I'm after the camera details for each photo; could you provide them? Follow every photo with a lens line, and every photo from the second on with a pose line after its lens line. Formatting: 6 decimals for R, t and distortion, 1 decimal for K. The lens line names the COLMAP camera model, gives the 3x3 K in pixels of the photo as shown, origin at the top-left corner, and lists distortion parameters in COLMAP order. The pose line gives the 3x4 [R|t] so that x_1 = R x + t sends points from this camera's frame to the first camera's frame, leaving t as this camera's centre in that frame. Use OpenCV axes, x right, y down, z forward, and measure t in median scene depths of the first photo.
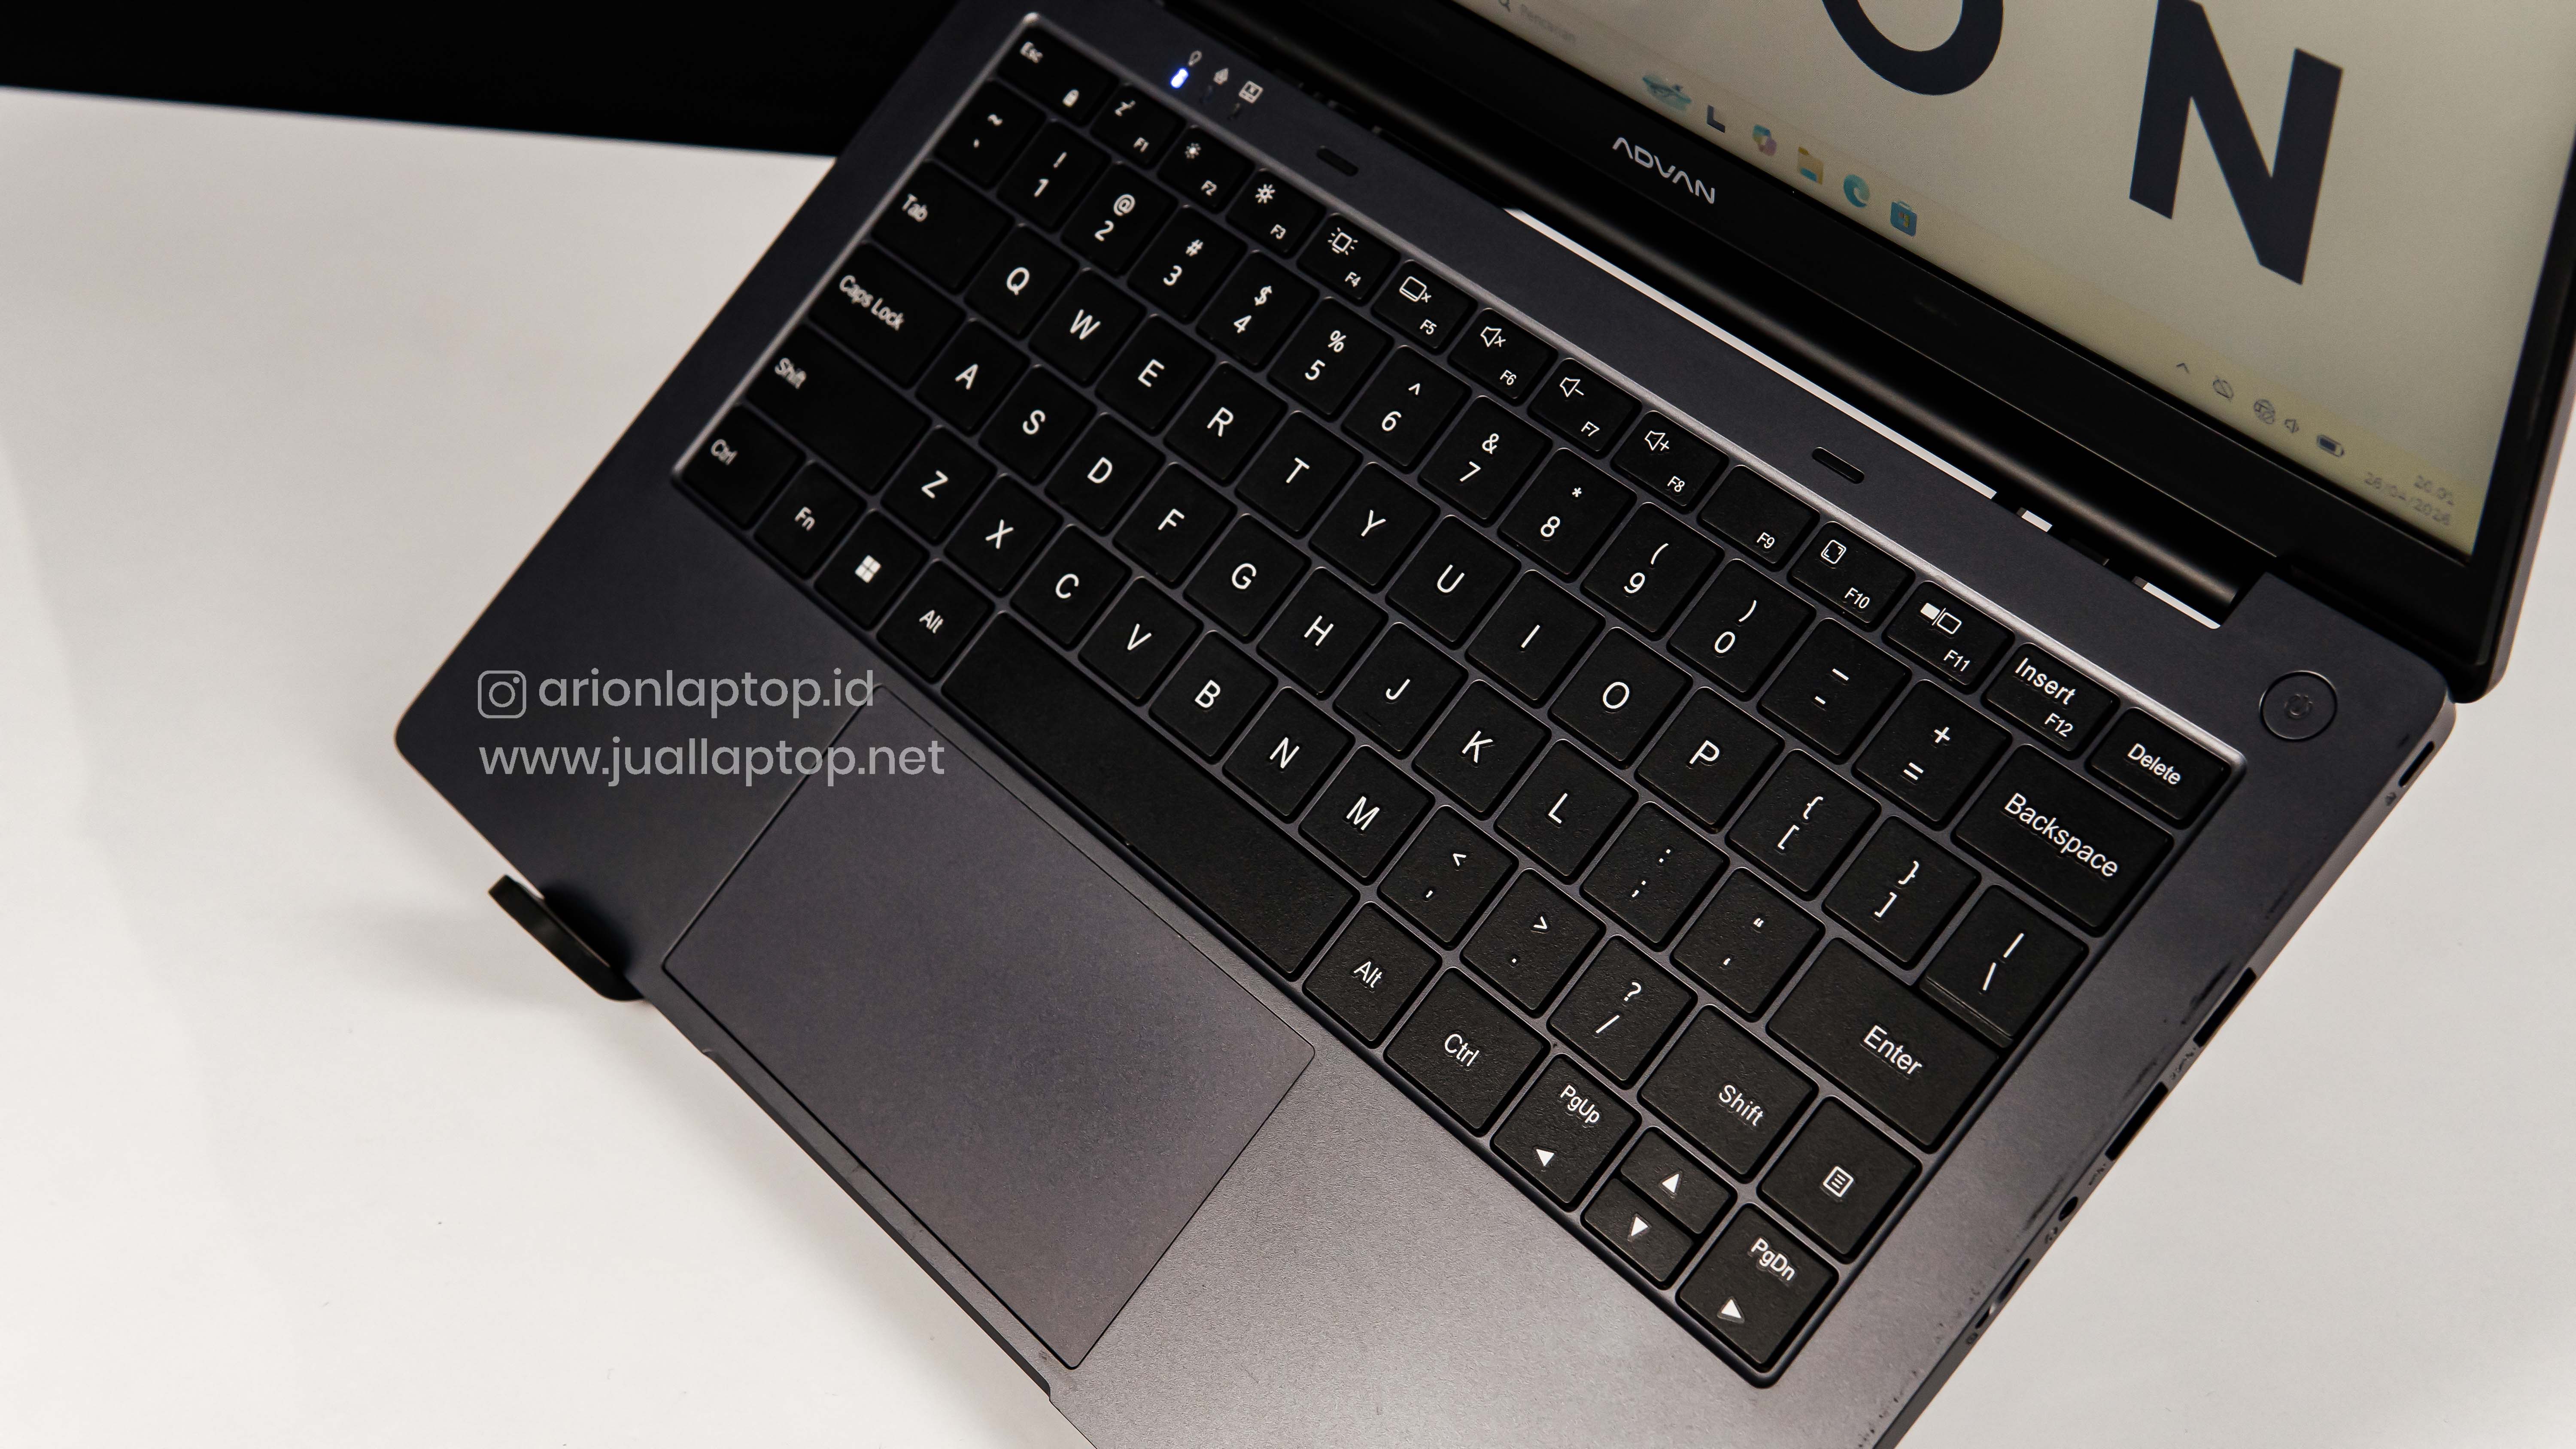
lens RADIAL K [[3552.3, 0, 1287.5], [0, 3552.3, 722.5], [0, 0, 1]] dist [0.129988, 0.000000]
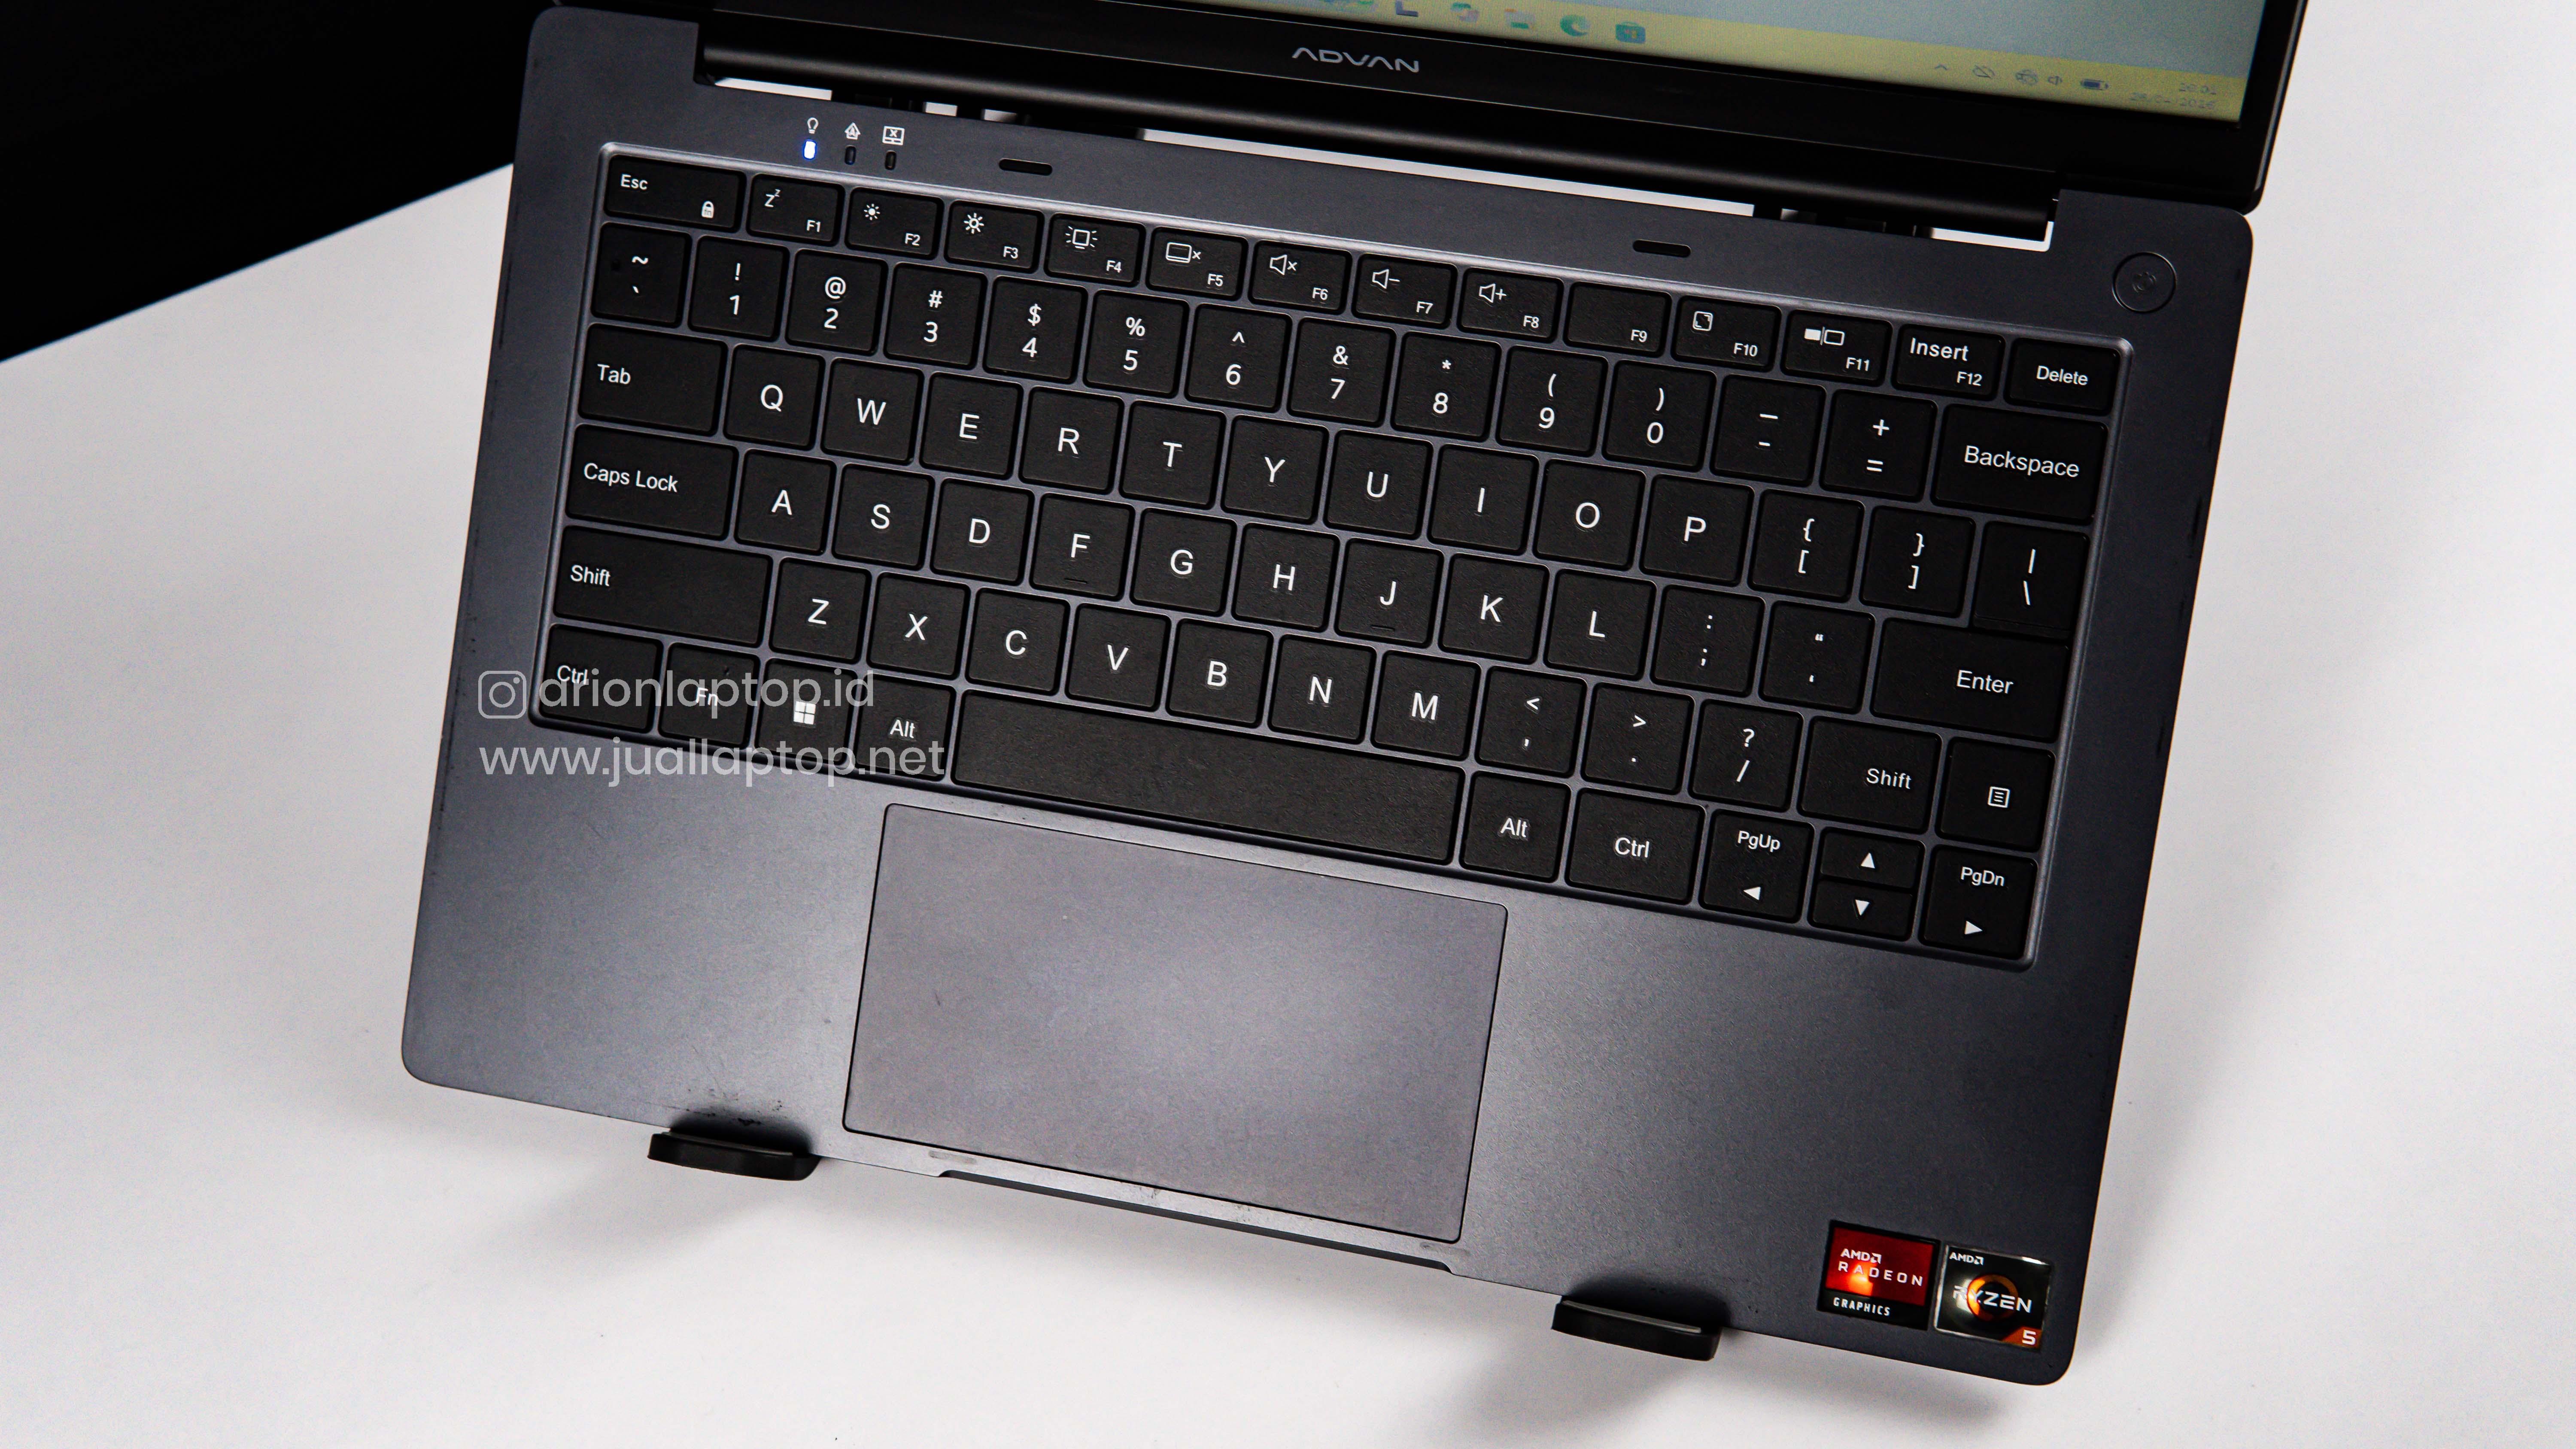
lens RADIAL K [[3552.3, 0, 1289.5], [0, 3552.3, 726.2], [0, 0, 1]] dist [0.129988, 0.000000]
pose [[0.803021, -0.523968, 0.283928, -0.345394], [0.435975, 0.841319, 0.319543, -0.357121], [-0.406304, -0.132814, 0.904034, -0.016068]]
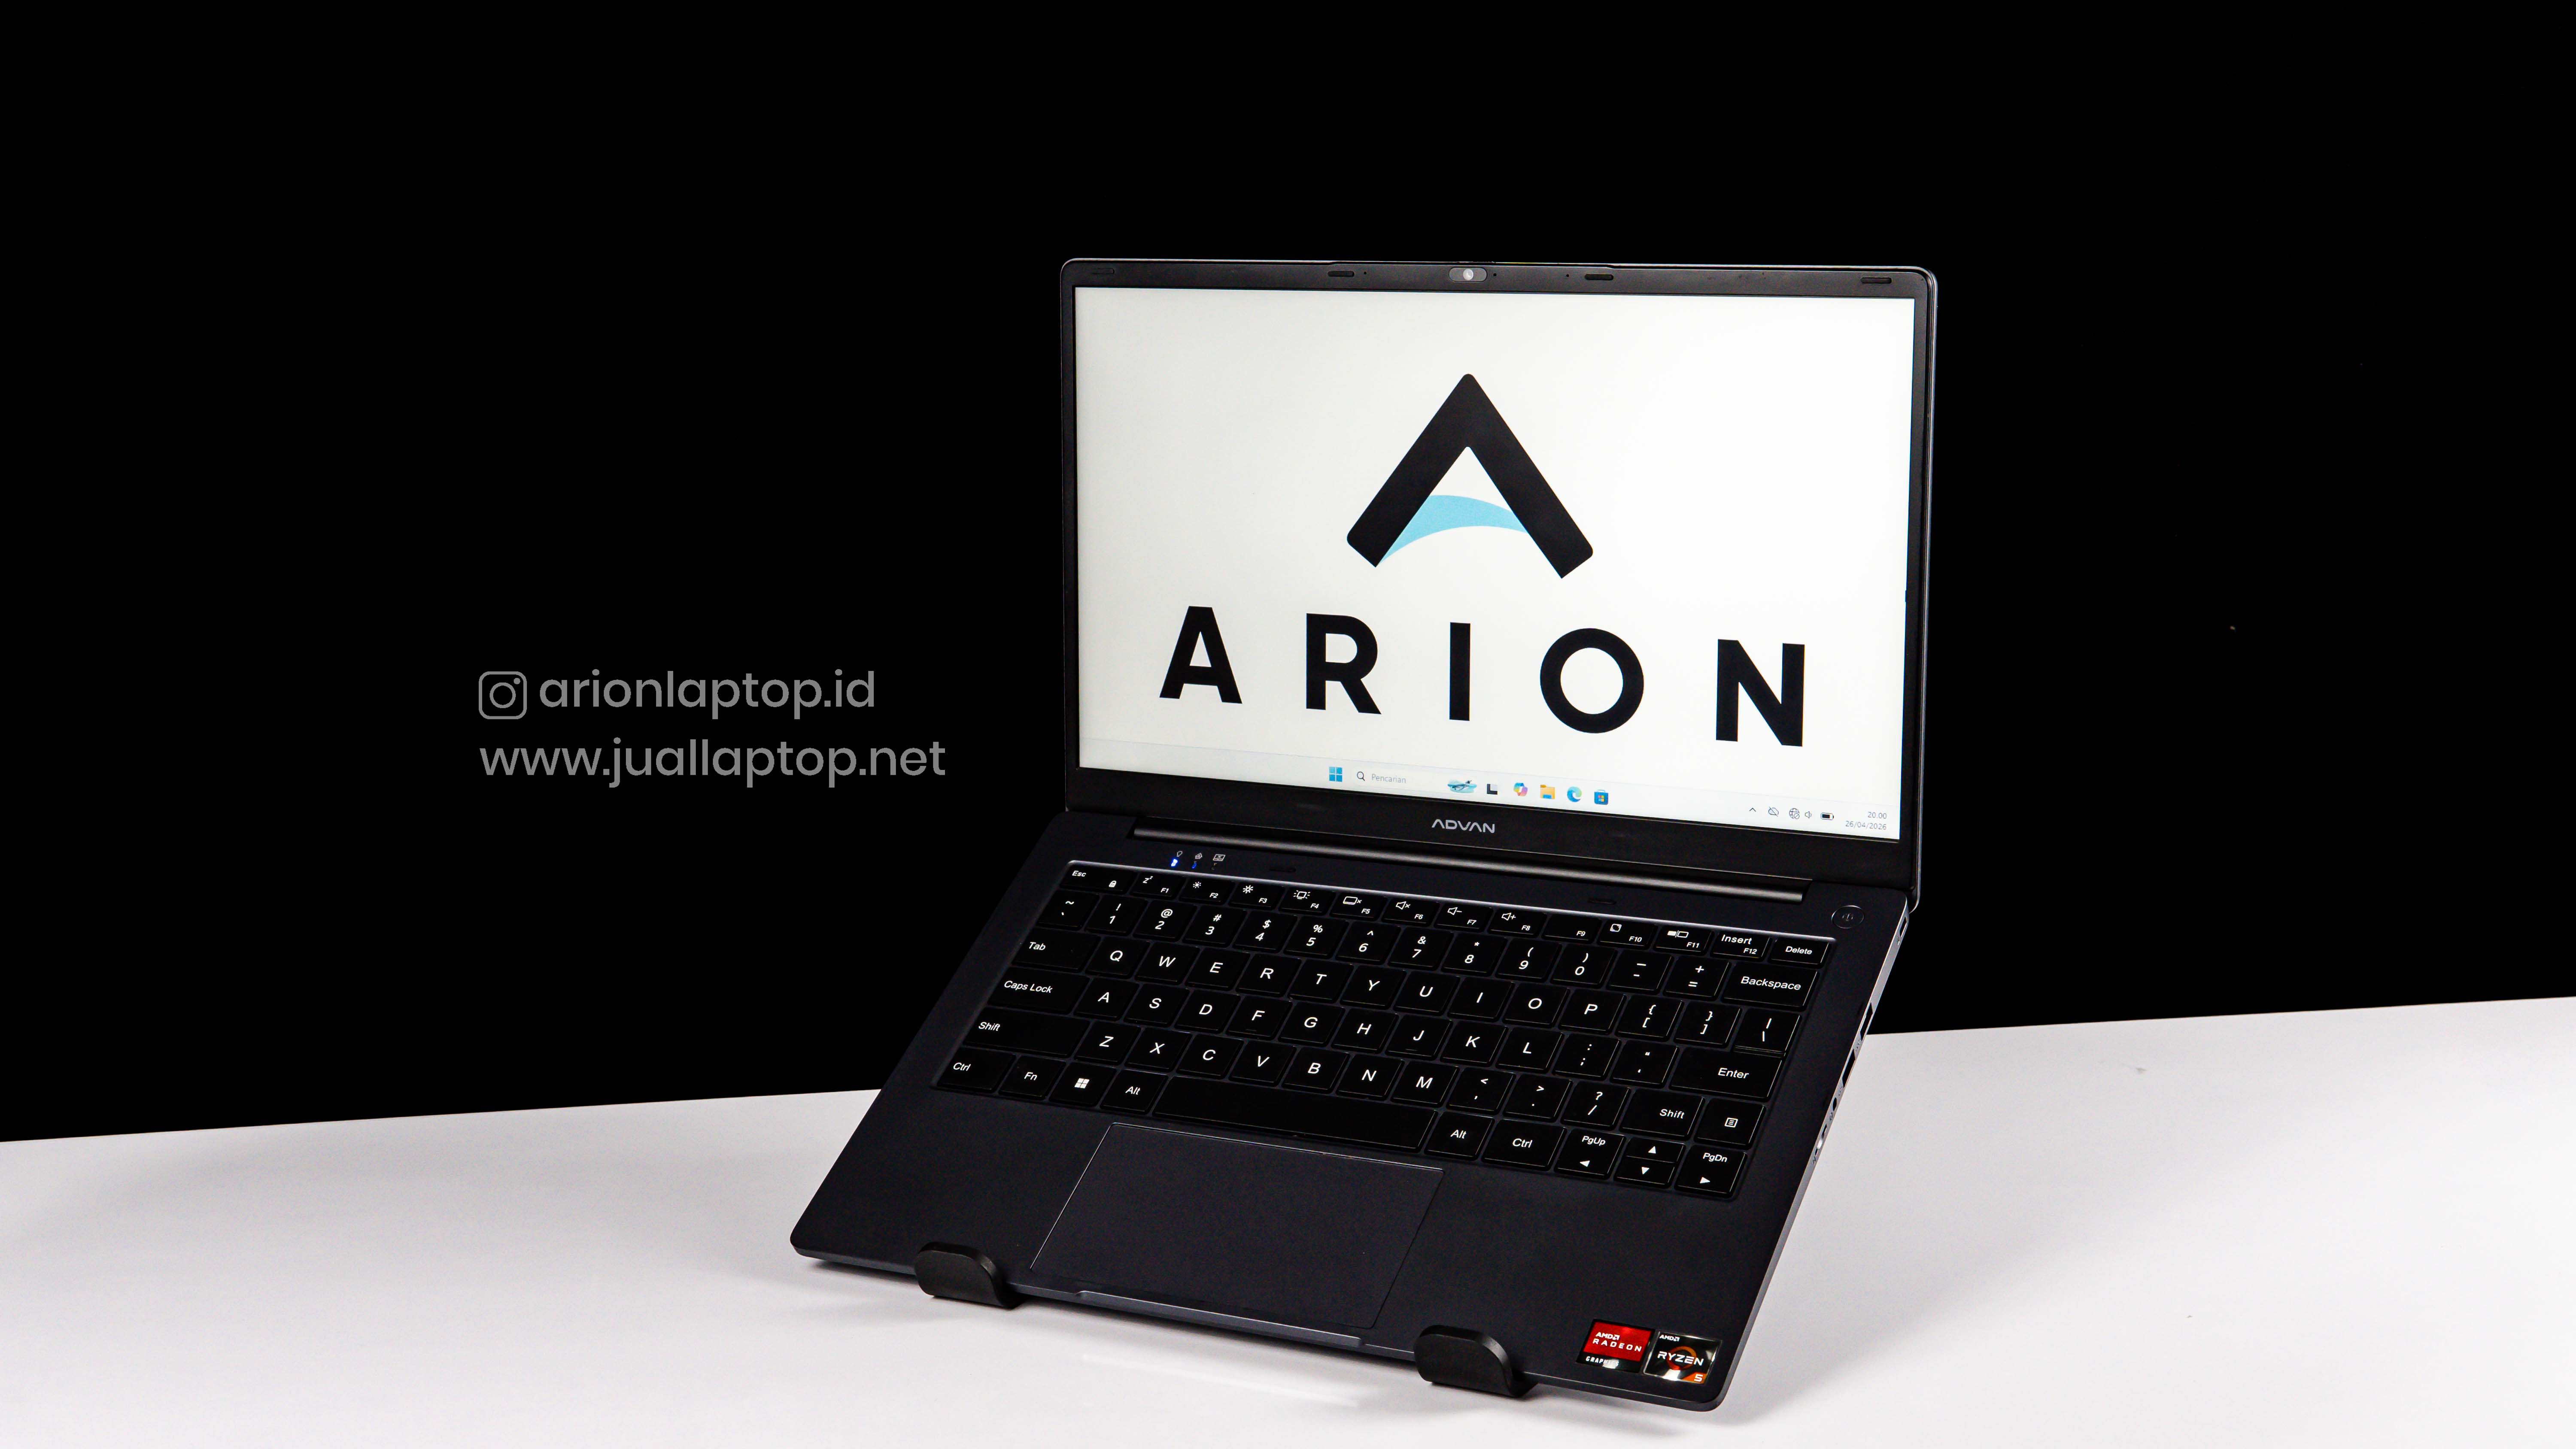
lens RADIAL K [[3552.3, 0, 1287.8], [0, 3552.3, 722.6], [0, 0, 1]] dist [0.129988, 0.000000]
pose [[0.921641, -0.015032, 0.387753, -0.831349], [0.225957, 0.833155, -0.504773, 0.858941], [-0.315471, 0.552835, 0.771266, -0.636791]]
